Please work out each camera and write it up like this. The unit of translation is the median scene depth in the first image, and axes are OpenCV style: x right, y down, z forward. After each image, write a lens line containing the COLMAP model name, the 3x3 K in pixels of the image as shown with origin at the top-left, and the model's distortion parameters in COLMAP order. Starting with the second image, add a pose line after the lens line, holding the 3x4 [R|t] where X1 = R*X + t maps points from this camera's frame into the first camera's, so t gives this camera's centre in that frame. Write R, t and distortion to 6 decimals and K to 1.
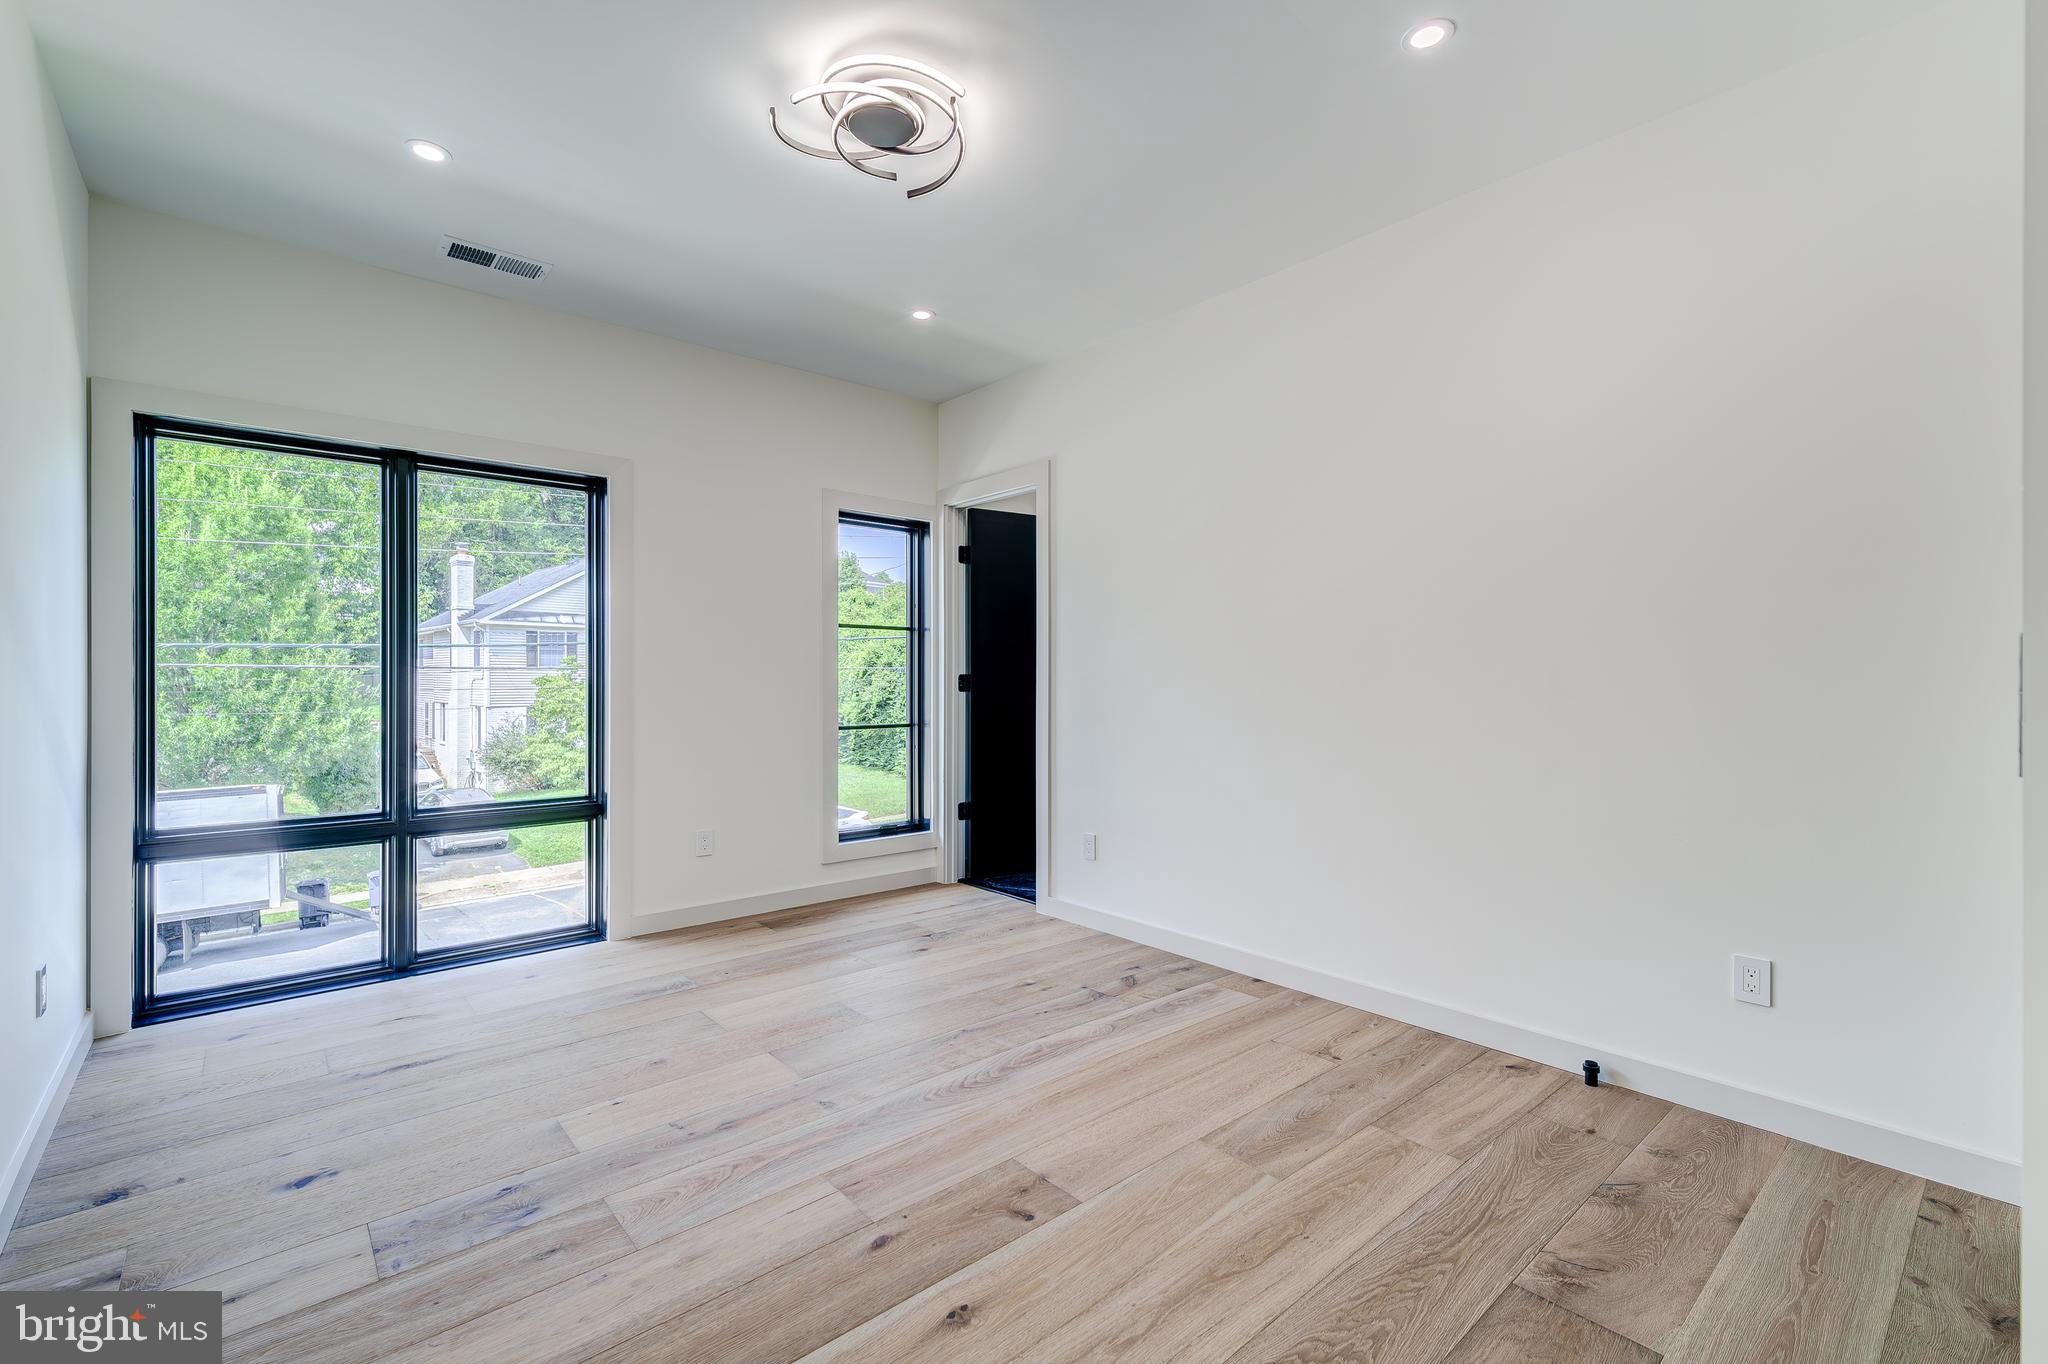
lens RADIAL K [[892.0, 0, 1035.0], [0, 892.0, 662.7], [0, 0, 1]] dist [0.002592, 0.000486]
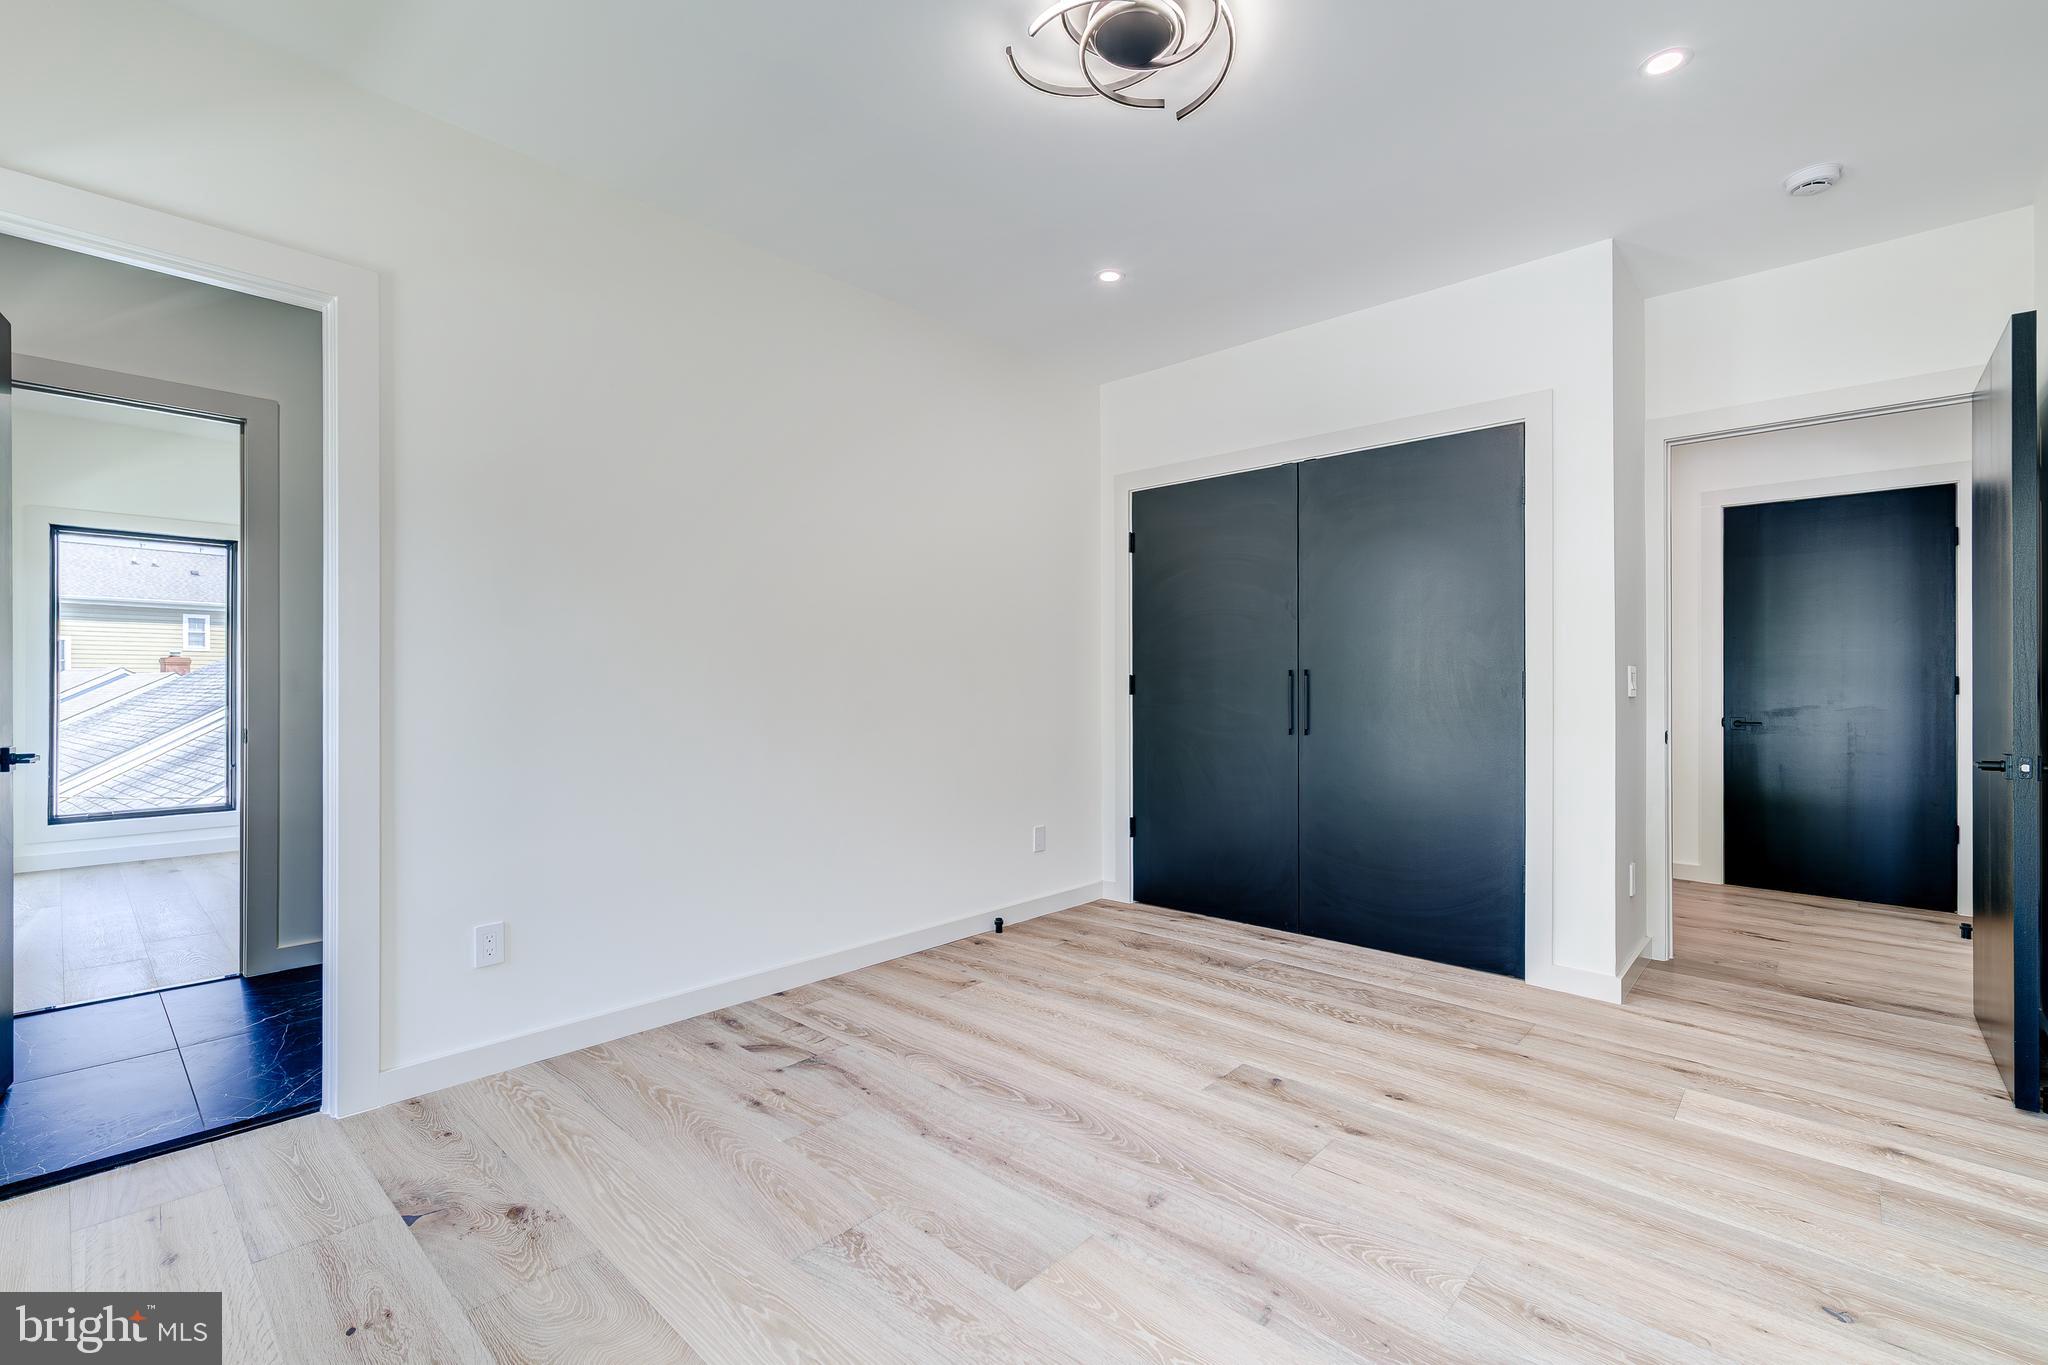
lens RADIAL K [[892.0, 0, 1035.0], [0, 892.0, 663.2], [0, 0, 1]] dist [0.002592, 0.000486]
pose [[-0.115692, 0.018371, 0.993115, -0.834268], [-0.021742, 0.999543, -0.021022, 0.025265], [-0.993047, -0.024024, -0.115240, 0.983320]]
